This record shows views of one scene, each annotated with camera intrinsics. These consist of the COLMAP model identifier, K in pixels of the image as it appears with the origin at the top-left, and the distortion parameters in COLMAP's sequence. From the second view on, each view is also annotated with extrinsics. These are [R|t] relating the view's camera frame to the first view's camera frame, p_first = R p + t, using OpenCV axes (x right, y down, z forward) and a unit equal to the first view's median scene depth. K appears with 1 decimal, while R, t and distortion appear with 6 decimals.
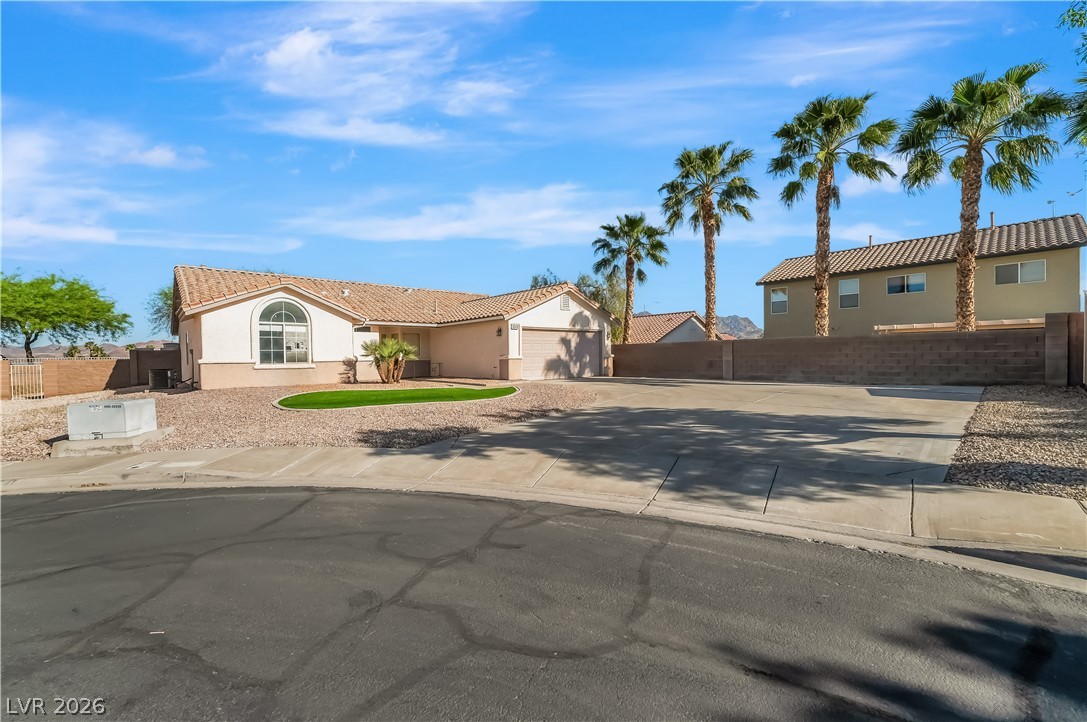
lens RADIAL K [[446.8, 0, 539.4], [0, 446.8, 361.0], [0, 0, 1]] dist [-0.020539, 0.001601]
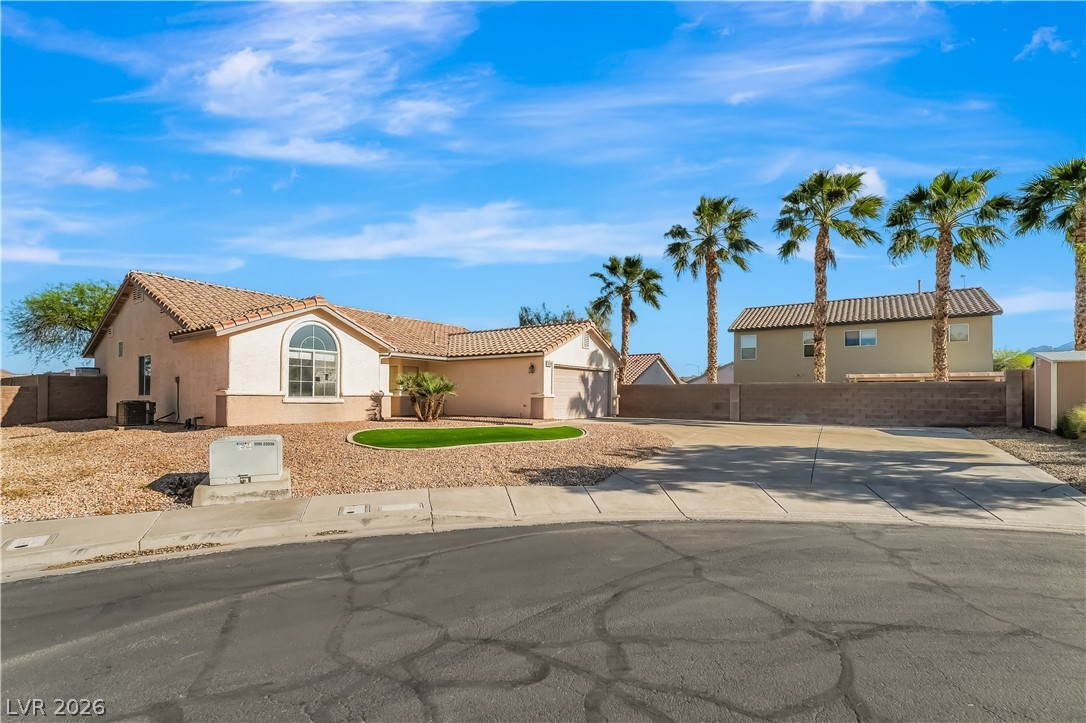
lens RADIAL K [[488.5, 0, 536.7], [0, 488.5, 385.5], [0, 0, 1]] dist [-0.016691, -0.000464]
pose [[0.972187, 0.026133, 0.232744, -0.349231], [-0.018871, 0.999265, -0.033377, 0.006202], [-0.233445, 0.028056, 0.971965, -0.017797]]
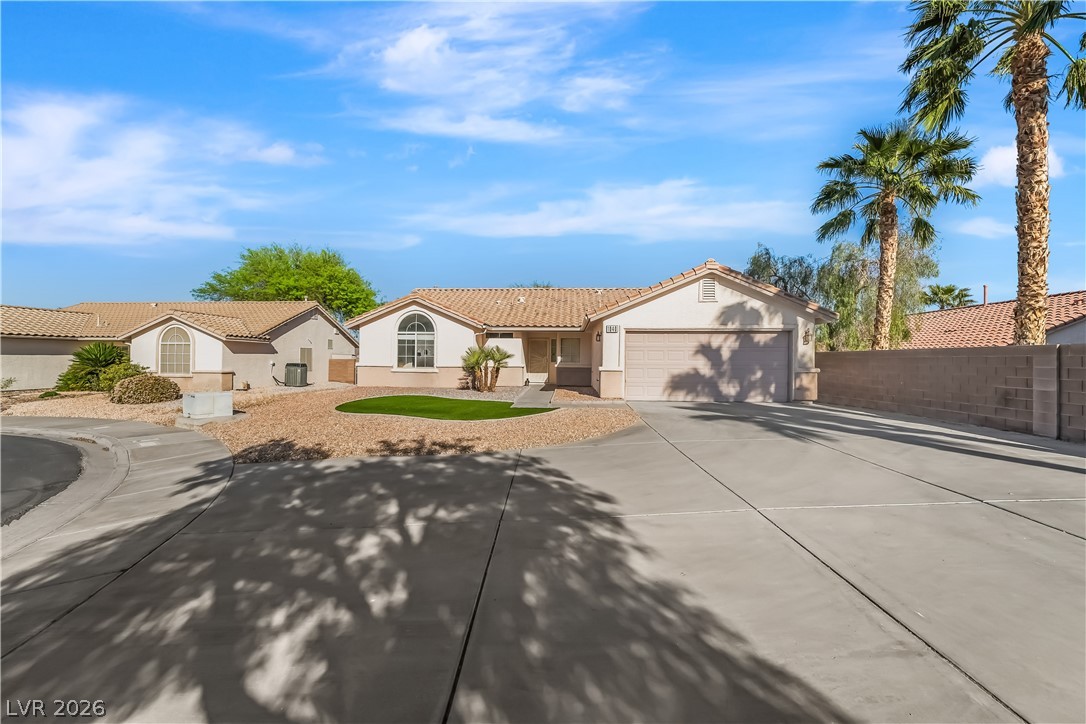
lens RADIAL K [[446.6, 0, 540.8], [0, 446.6, 358.8], [0, 0, 1]] dist [-0.026073, 0.003961]
pose [[0.688907, 0.016496, -0.724662, 0.448341], [-0.028285, 0.999591, -0.004136, -0.020292], [0.724297, 0.023346, 0.689092, 0.415001]]
